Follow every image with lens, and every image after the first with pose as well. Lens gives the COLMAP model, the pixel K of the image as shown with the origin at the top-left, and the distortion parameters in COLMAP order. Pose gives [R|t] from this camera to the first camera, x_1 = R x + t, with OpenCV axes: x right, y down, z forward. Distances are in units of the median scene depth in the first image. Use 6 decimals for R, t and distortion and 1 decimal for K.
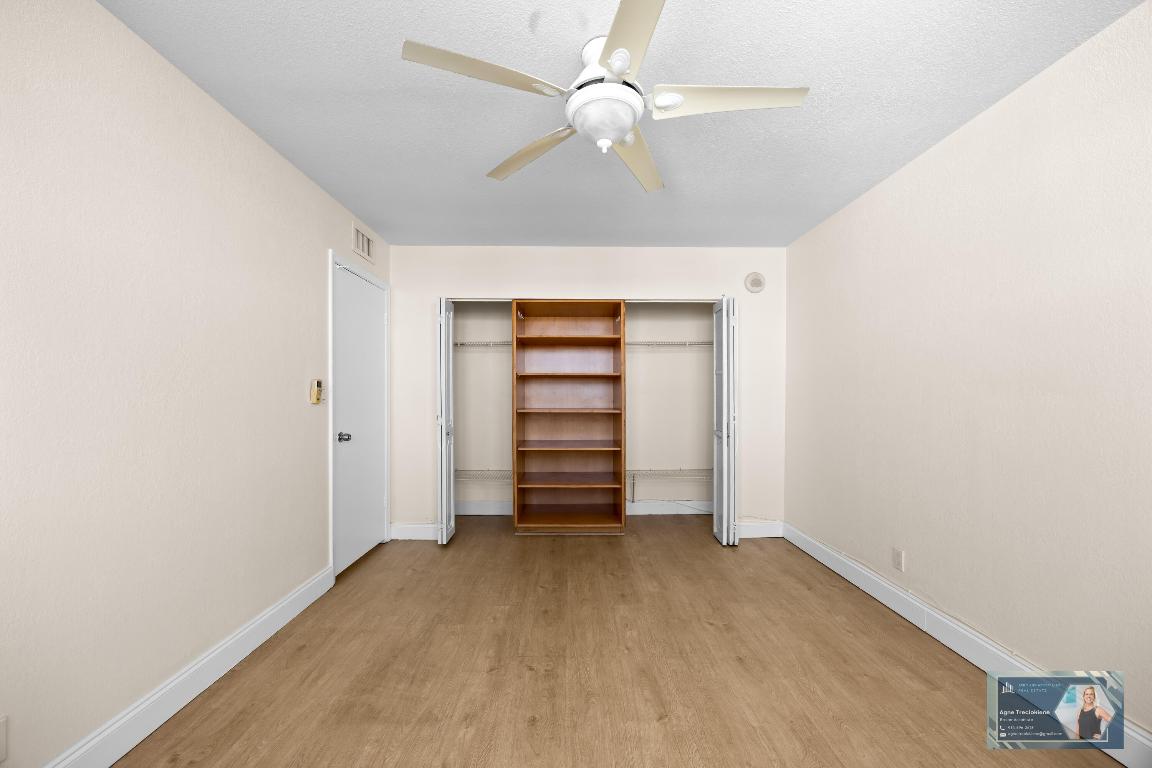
lens RADIAL K [[439.6, 0, 574.7], [0, 439.6, 400.5], [0, 0, 1]] dist [-0.000758, 0.000973]
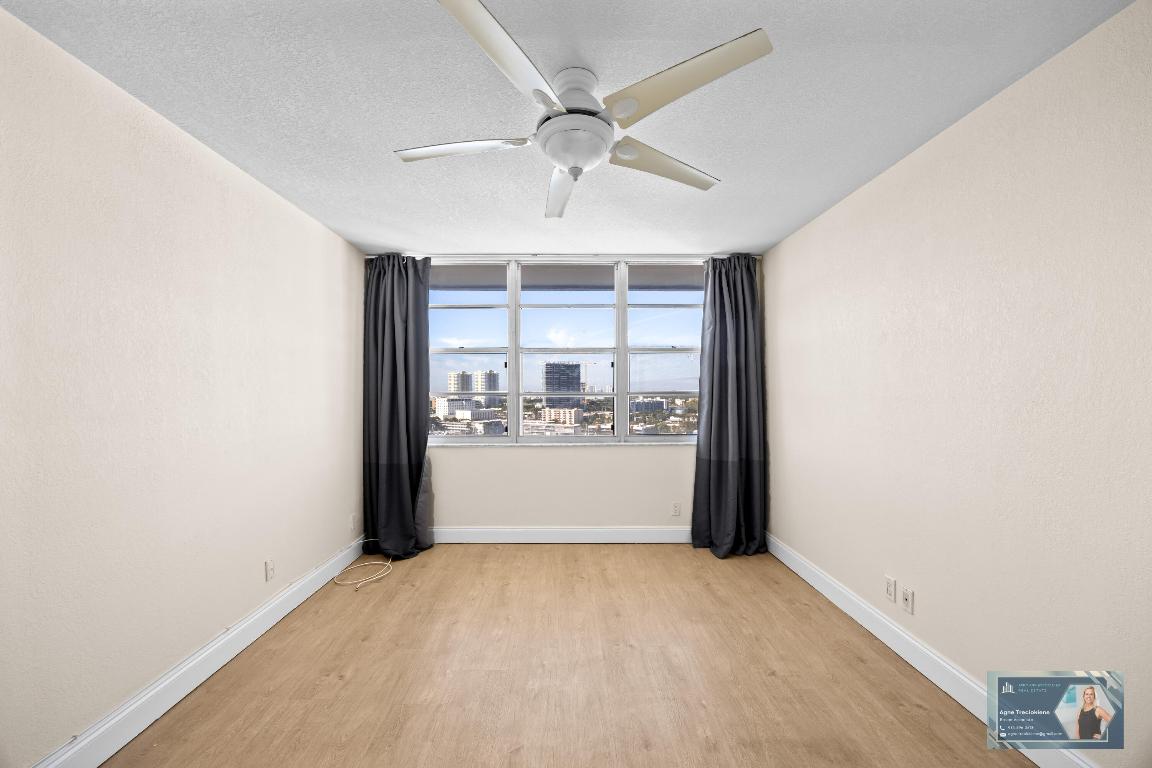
lens RADIAL K [[439.6, 0, 572.4], [0, 439.6, 391.7], [0, 0, 1]] dist [-0.000758, 0.000973]
pose [[-0.999983, -0.001379, -0.005726, 0.065842], [-0.001505, 0.999757, 0.022011, -0.078884], [0.005694, 0.022019, -0.999741, 1.579078]]
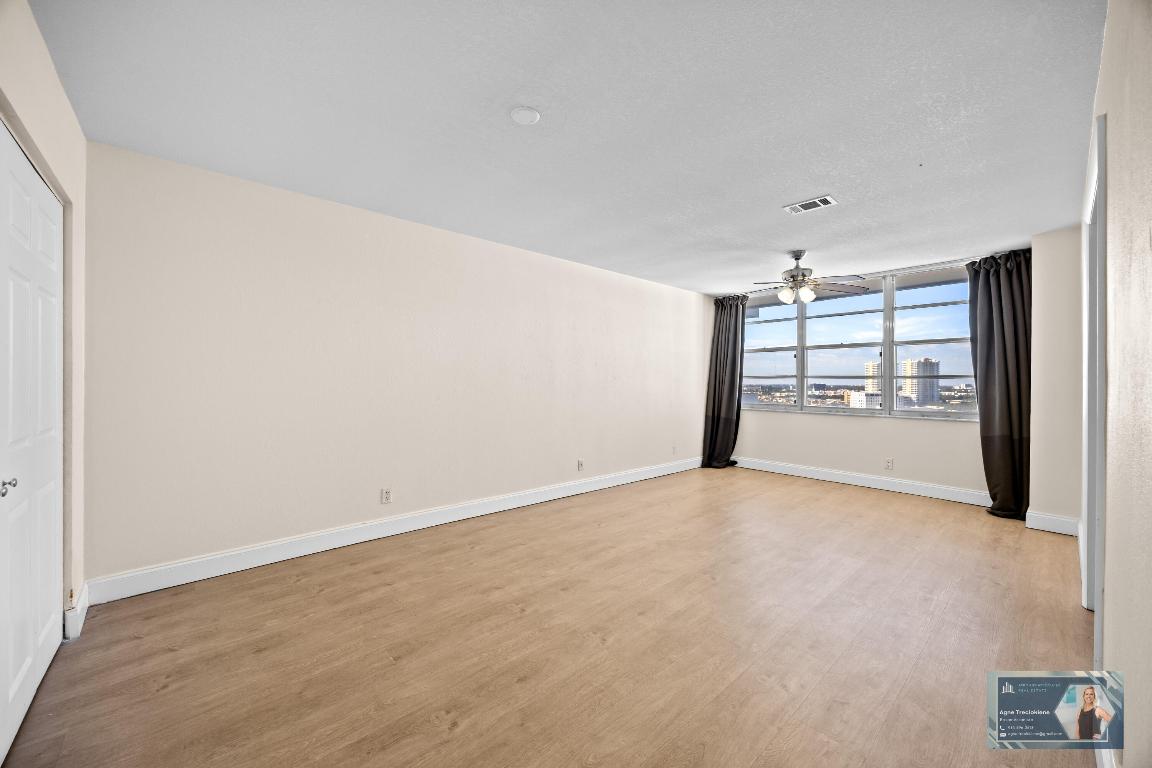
lens RADIAL K [[439.6, 0, 572.0], [0, 439.6, 385.8], [0, 0, 1]] dist [-0.000758, 0.000973]
pose [[-0.651459, -0.013276, 0.758568, -0.857865], [0.006666, 0.999708, 0.023222, -0.050658], [-0.758655, 0.020185, -0.651180, 2.605065]]
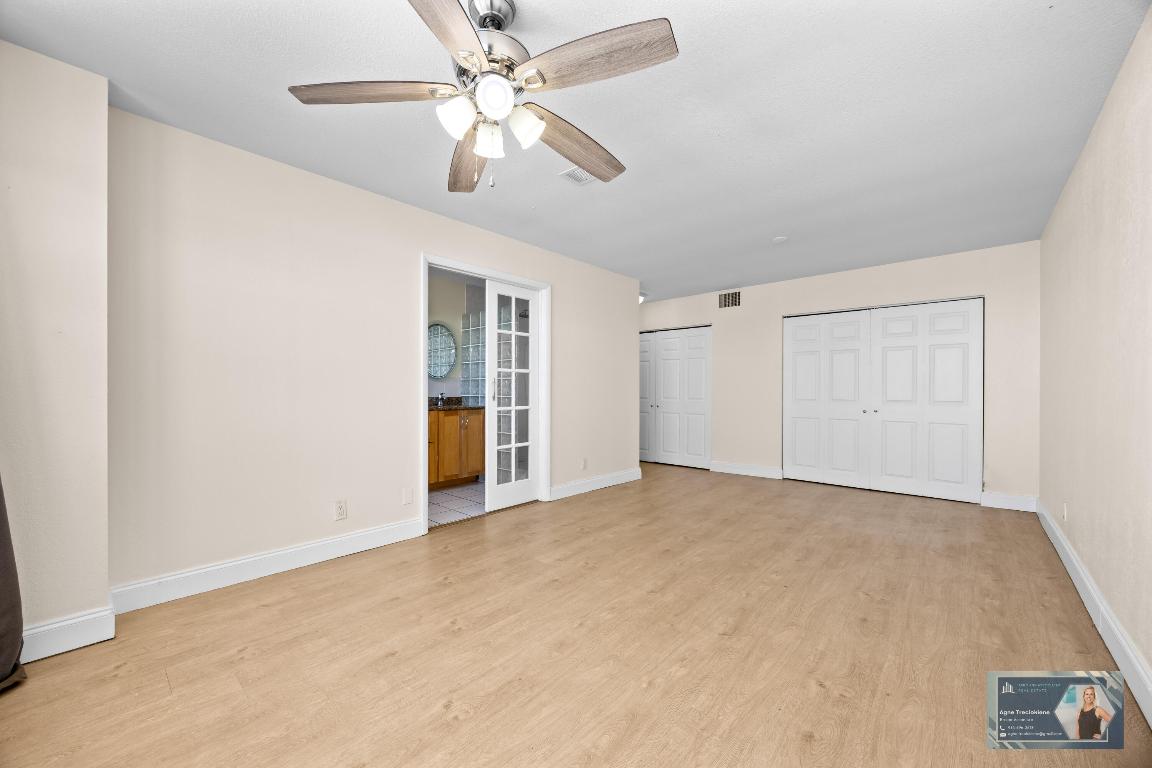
lens RADIAL K [[439.6, 0, 578.7], [0, 439.6, 384.2], [0, 0, 1]] dist [-0.000758, 0.000973]
pose [[0.737035, -0.006979, -0.675819, 0.684576], [-0.014917, 0.999535, -0.026591, 0.057817], [0.675690, 0.029680, 0.736588, -0.067448]]
